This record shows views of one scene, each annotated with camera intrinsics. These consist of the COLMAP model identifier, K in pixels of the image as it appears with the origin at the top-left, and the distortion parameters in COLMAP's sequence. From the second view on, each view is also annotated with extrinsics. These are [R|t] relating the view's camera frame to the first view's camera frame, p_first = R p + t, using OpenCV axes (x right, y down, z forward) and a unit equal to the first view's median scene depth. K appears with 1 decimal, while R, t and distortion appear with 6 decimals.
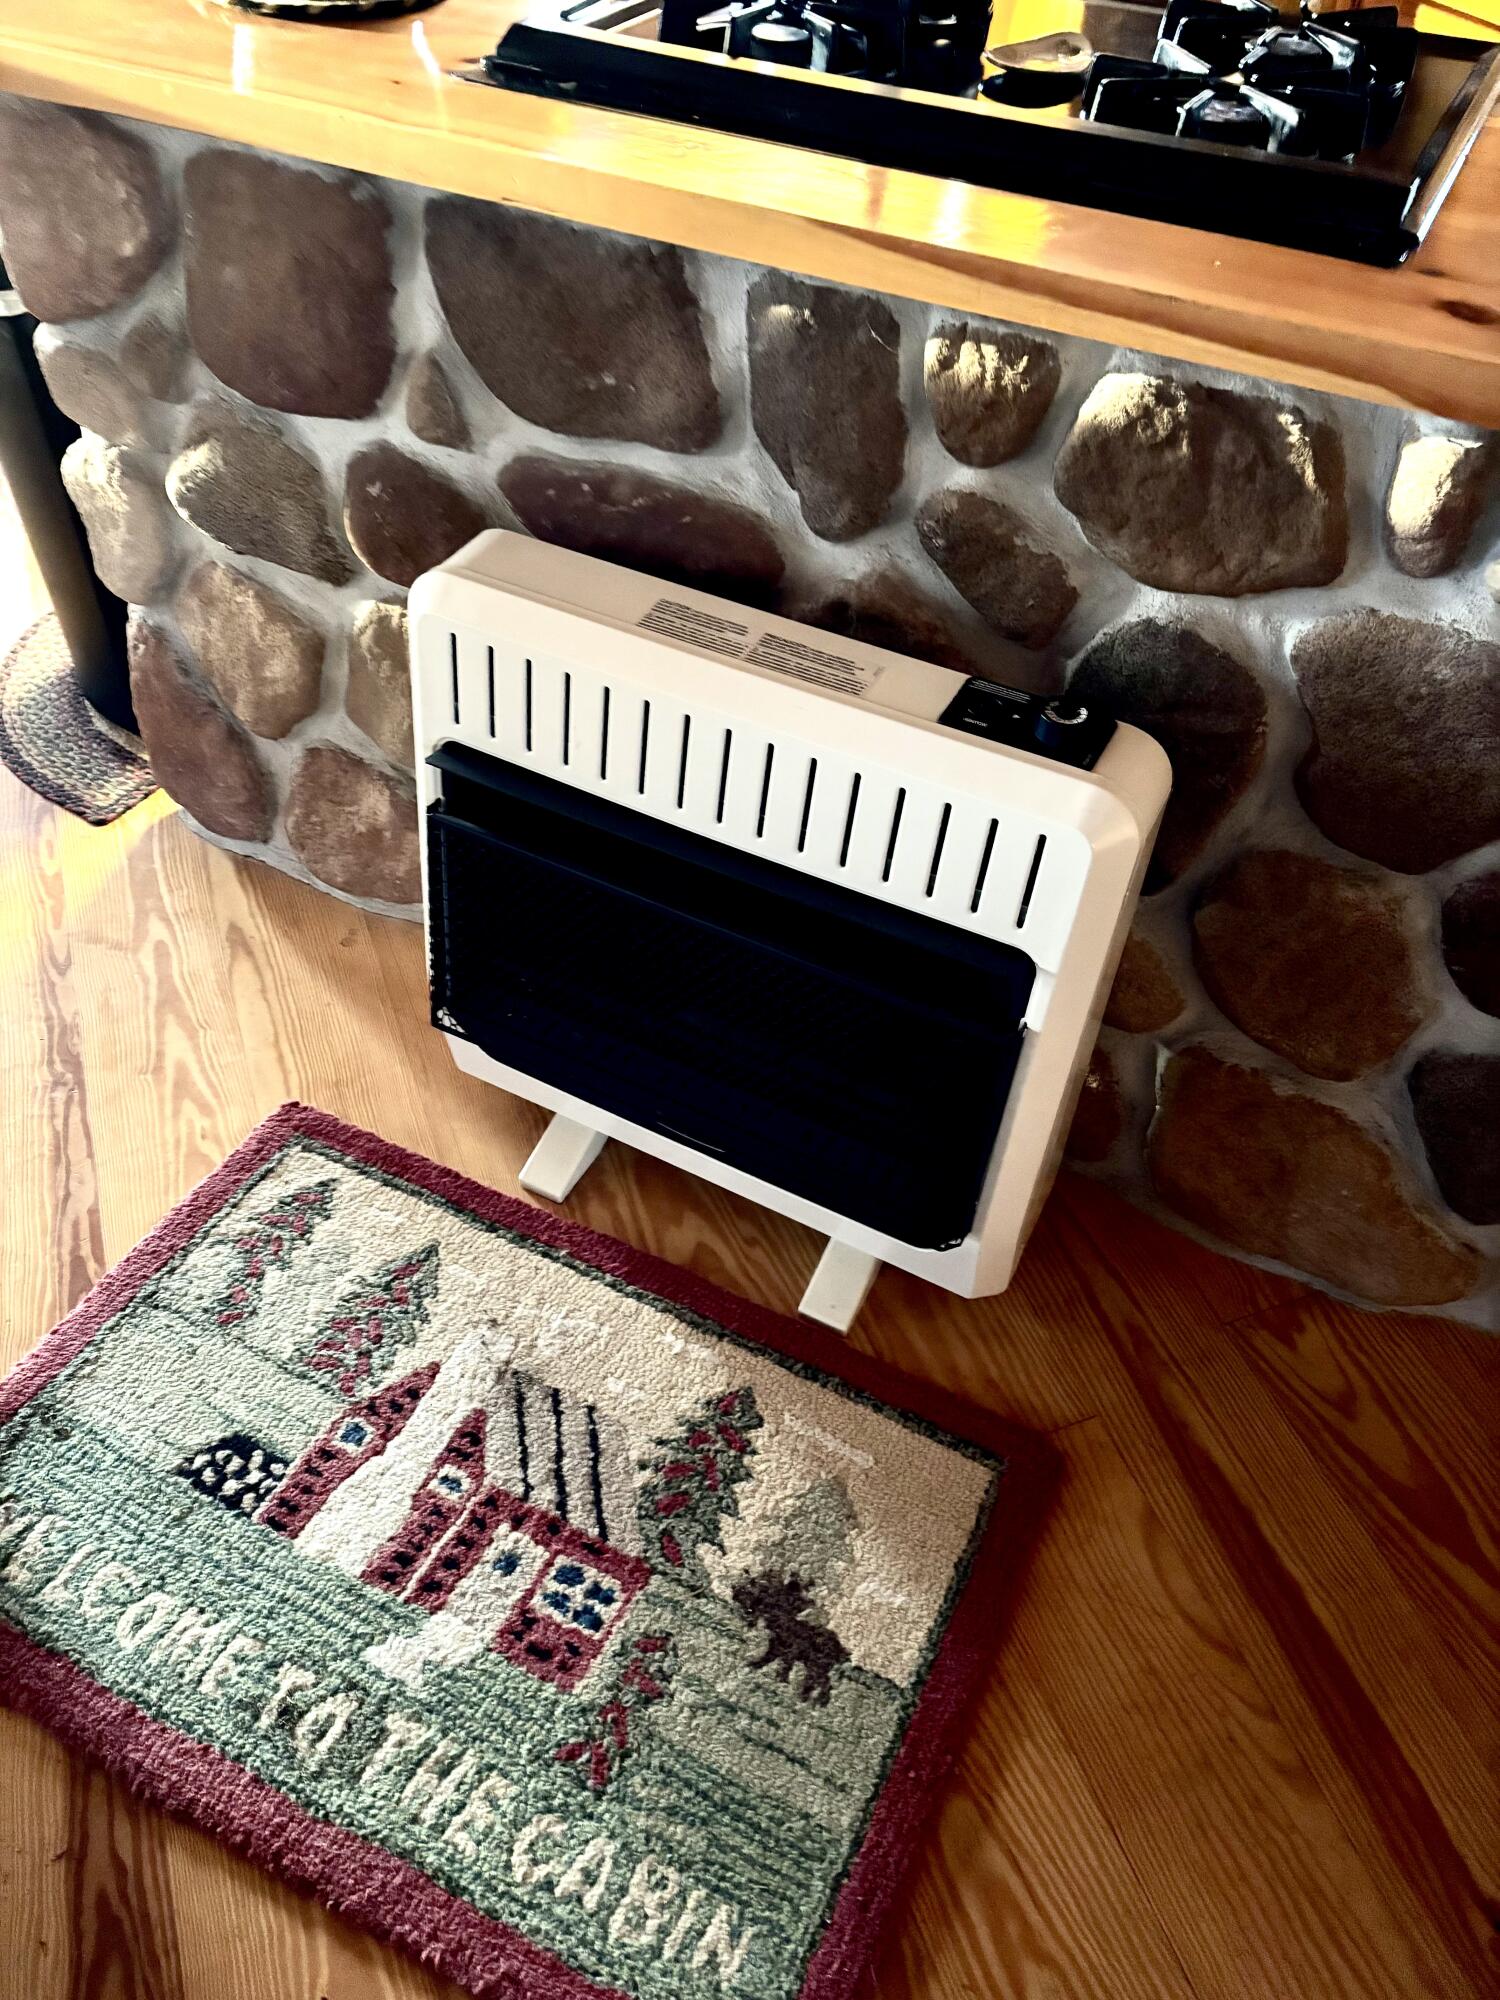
lens RADIAL K [[1512.2, 0, 750.0], [0, 1512.2, 1000.0], [0, 0, 1]] dist [0.018026, 0.009309]
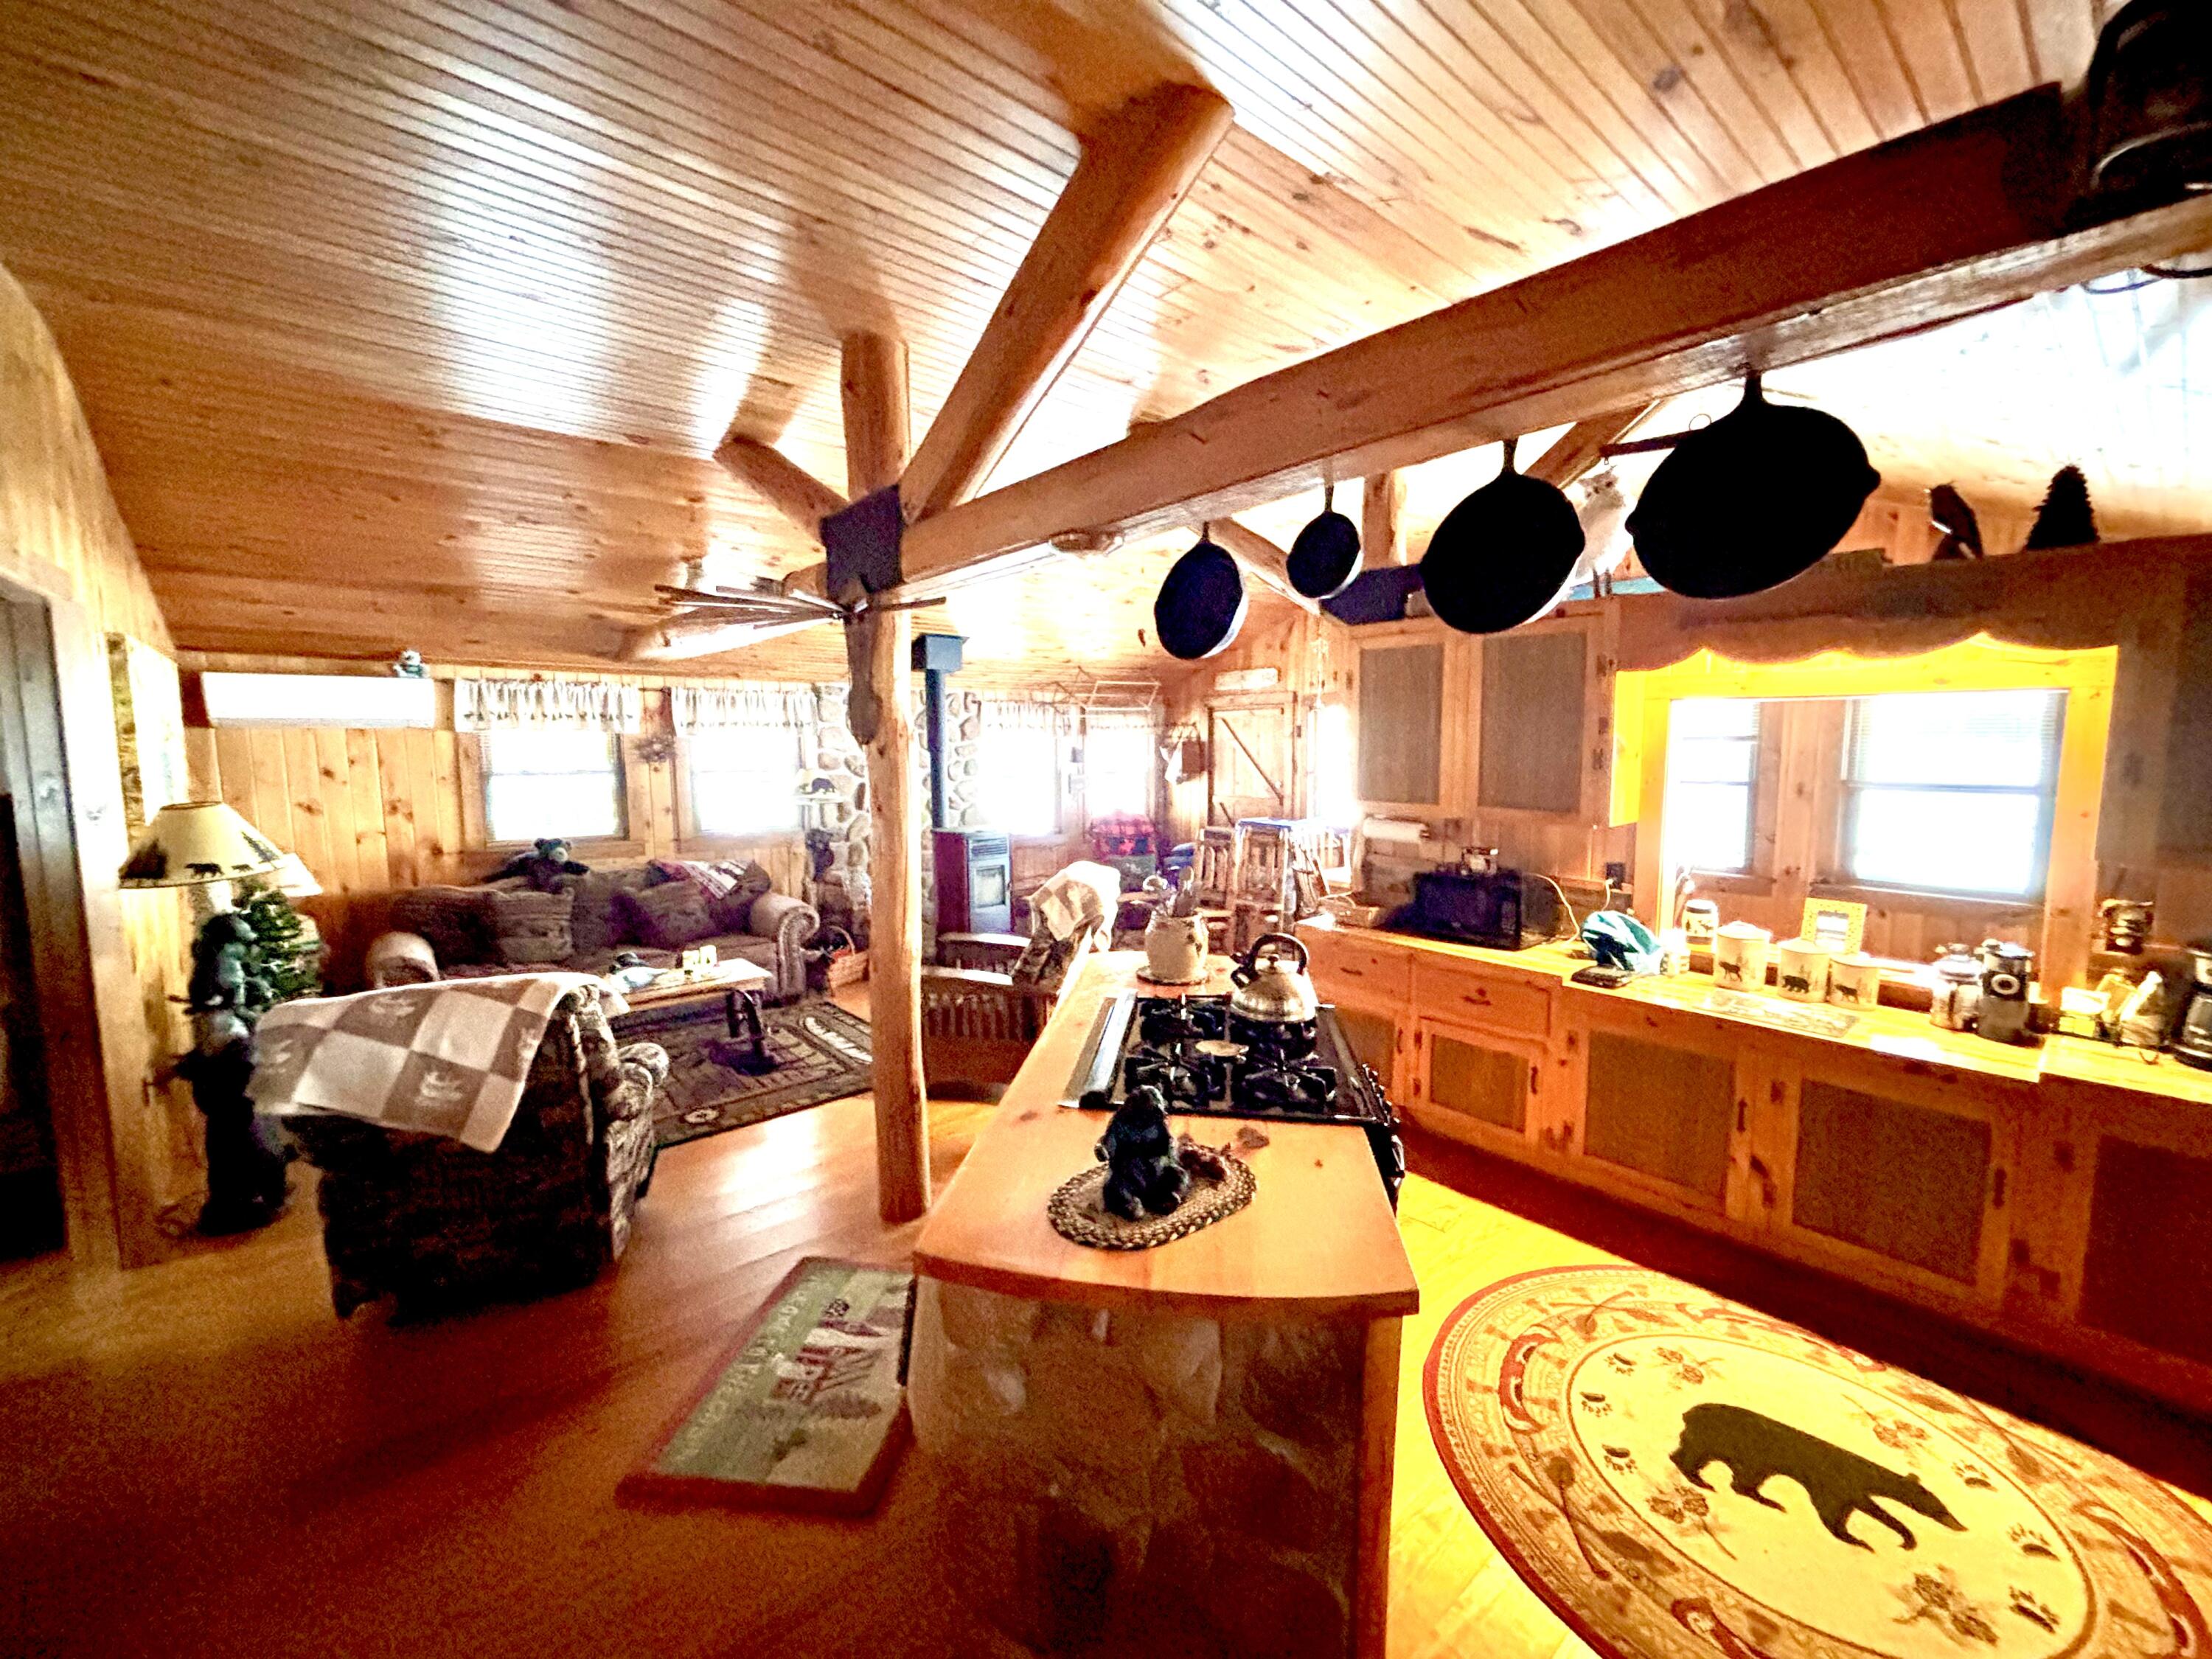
lens RADIAL K [[888.4, 0, 1111.8], [0, 888.4, 828.3], [0, 0, 1]] dist [-0.003312, -0.000164]
pose [[0.339622, 0.071307, -0.937855, 1.646719], [-0.675330, 0.712520, -0.190381, -0.477876], [0.654665, 0.698019, 0.290143, 0.123409]]
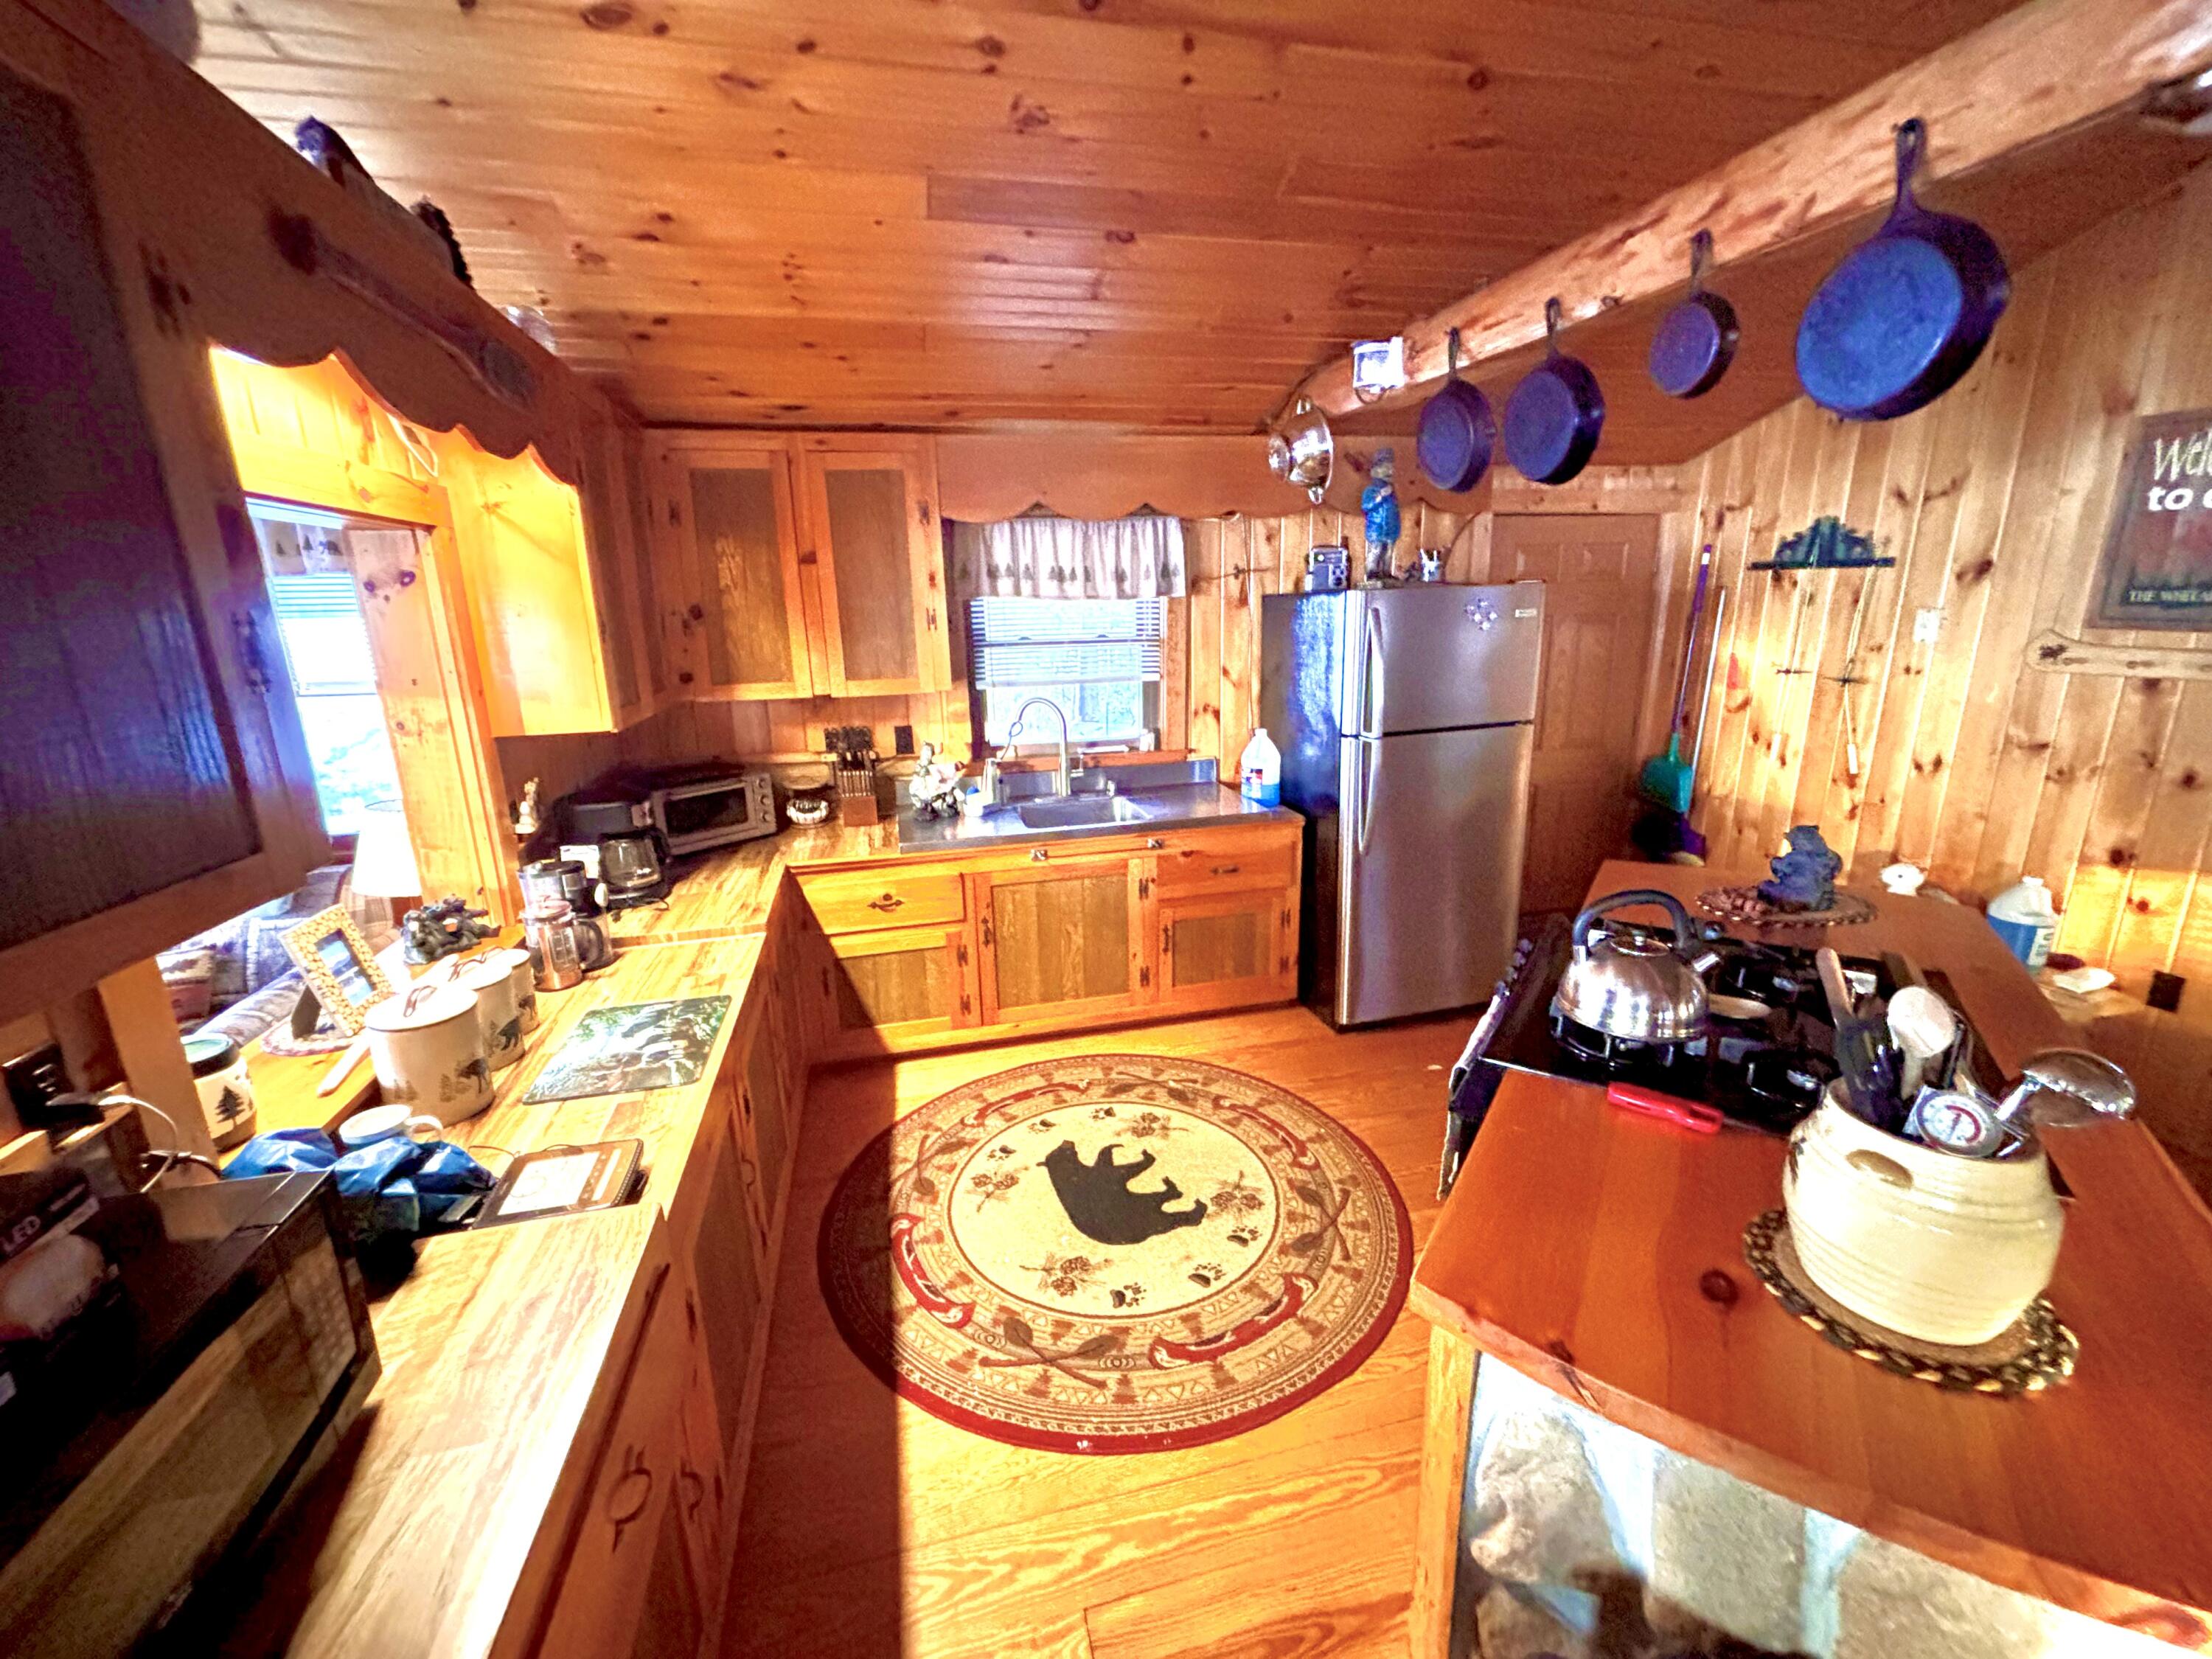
lens RADIAL K [[889.3, 0, 1106.0], [0, 889.3, 829.5], [0, 0, 1]] dist [0.000123, 0.000107]
pose [[0.124508, -0.272452, 0.954079, -0.979042], [0.737029, 0.669164, 0.094908, -1.514062], [-0.664294, 0.691367, 0.284122, 1.078452]]
